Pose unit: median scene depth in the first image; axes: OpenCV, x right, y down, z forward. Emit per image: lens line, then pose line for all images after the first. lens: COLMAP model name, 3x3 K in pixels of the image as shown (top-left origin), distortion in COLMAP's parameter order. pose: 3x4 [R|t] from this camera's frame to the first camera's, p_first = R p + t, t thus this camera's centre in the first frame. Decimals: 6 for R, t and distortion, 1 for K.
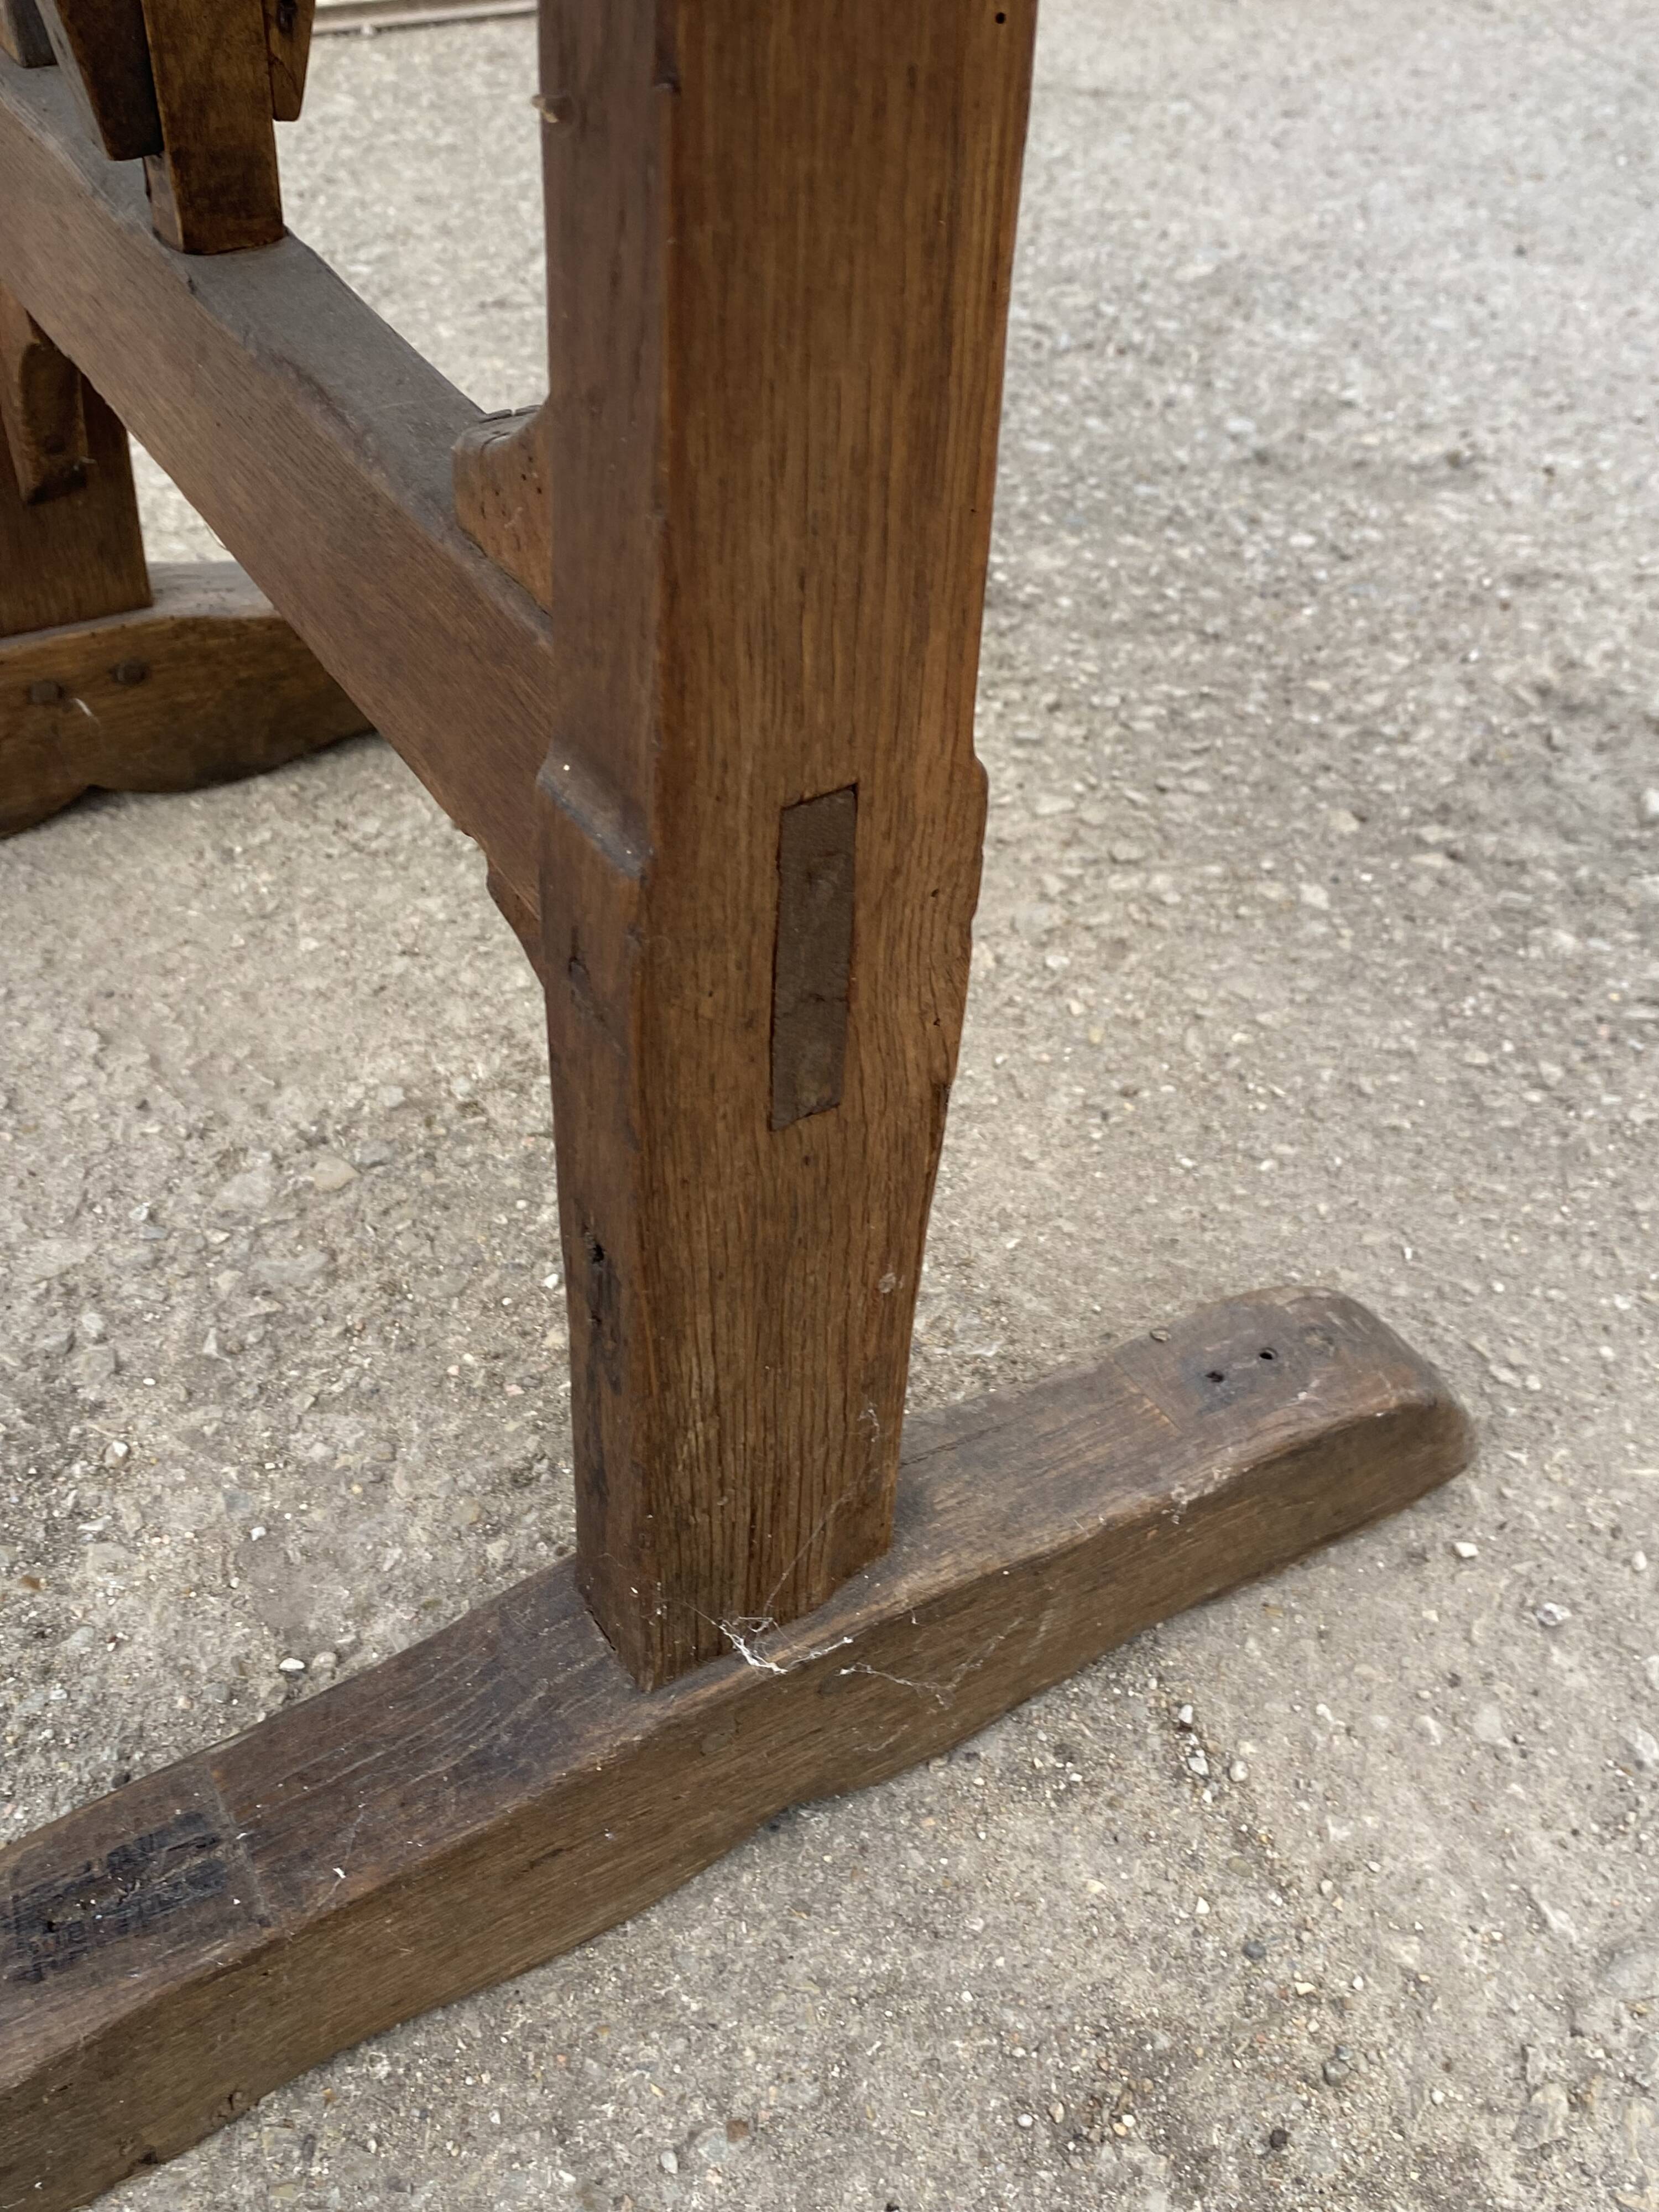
lens RADIAL K [[2200.0, 0, 770.4], [0, 2200.0, 1108.6], [0, 0, 1]] dist [0.068277, -0.177118]
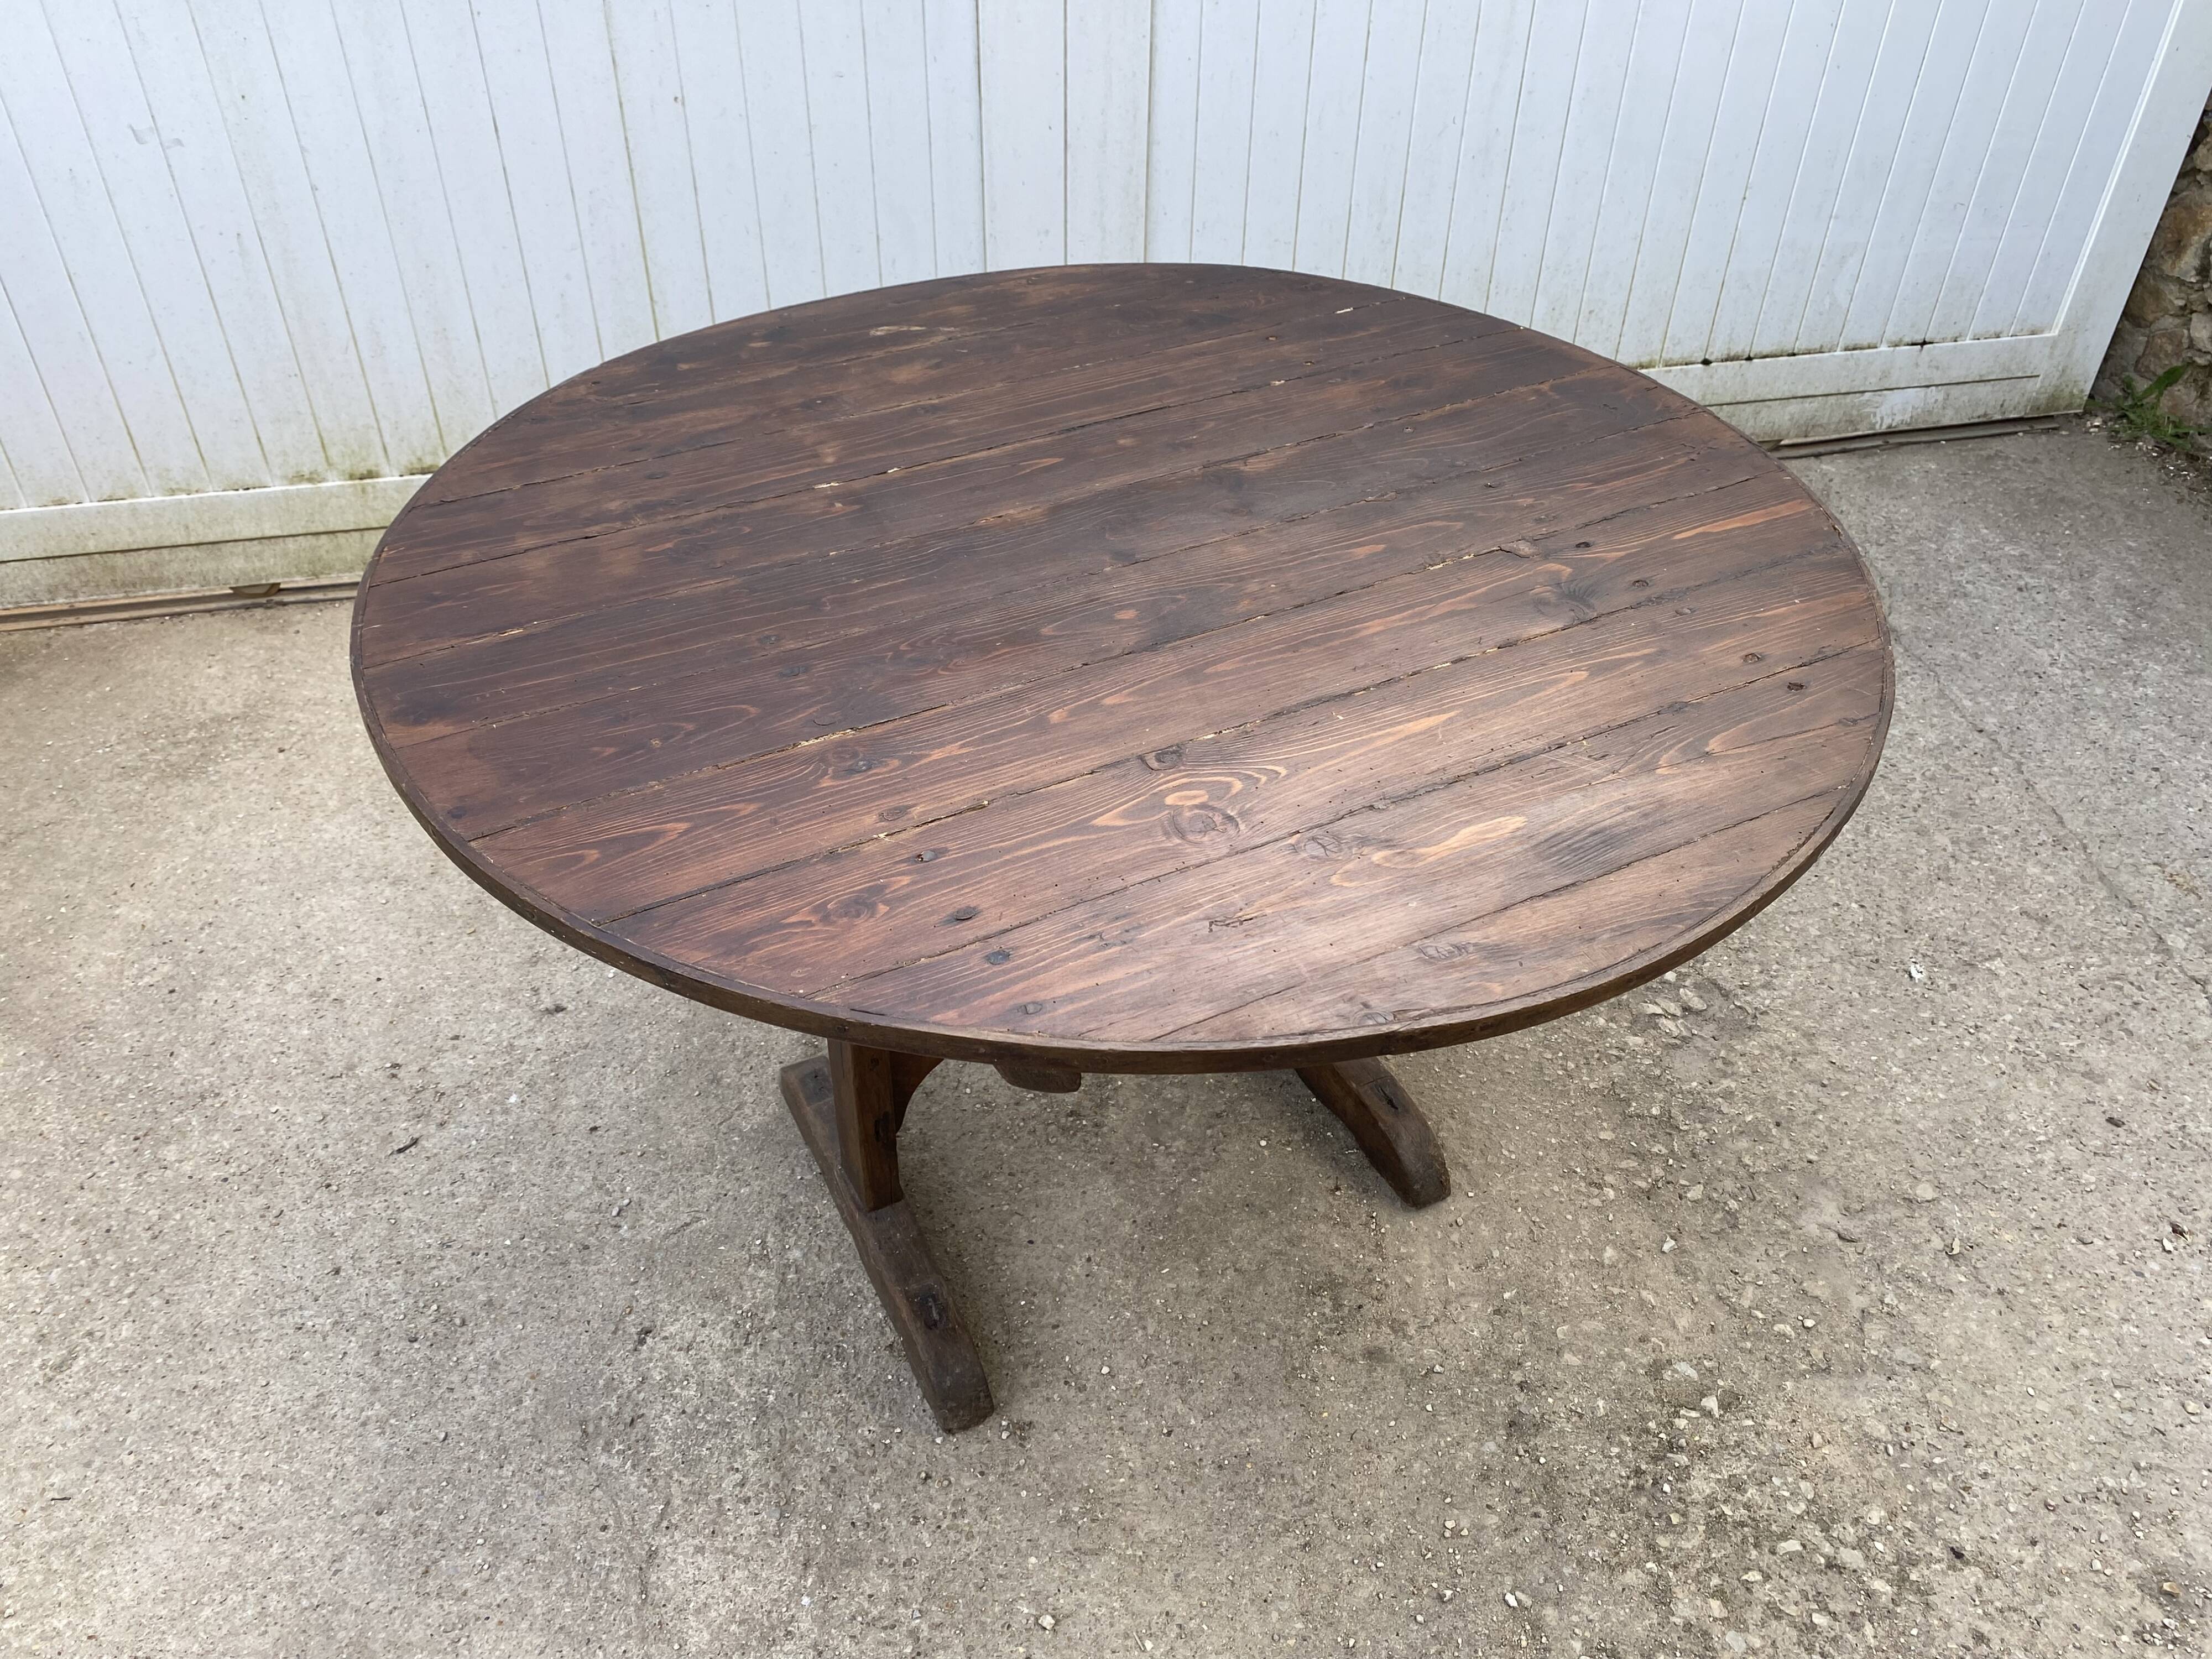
lens RADIAL K [[1561.1, 0, 1060.5], [0, 1561.1, 699.8], [0, 0, 1]] dist [0.008554, -0.003326]
pose [[0.943167, 0.146516, -0.298277, 0.355225], [-0.182246, 0.978597, -0.095577, -0.247276], [0.277890, 0.144505, 0.949682, -1.892597]]
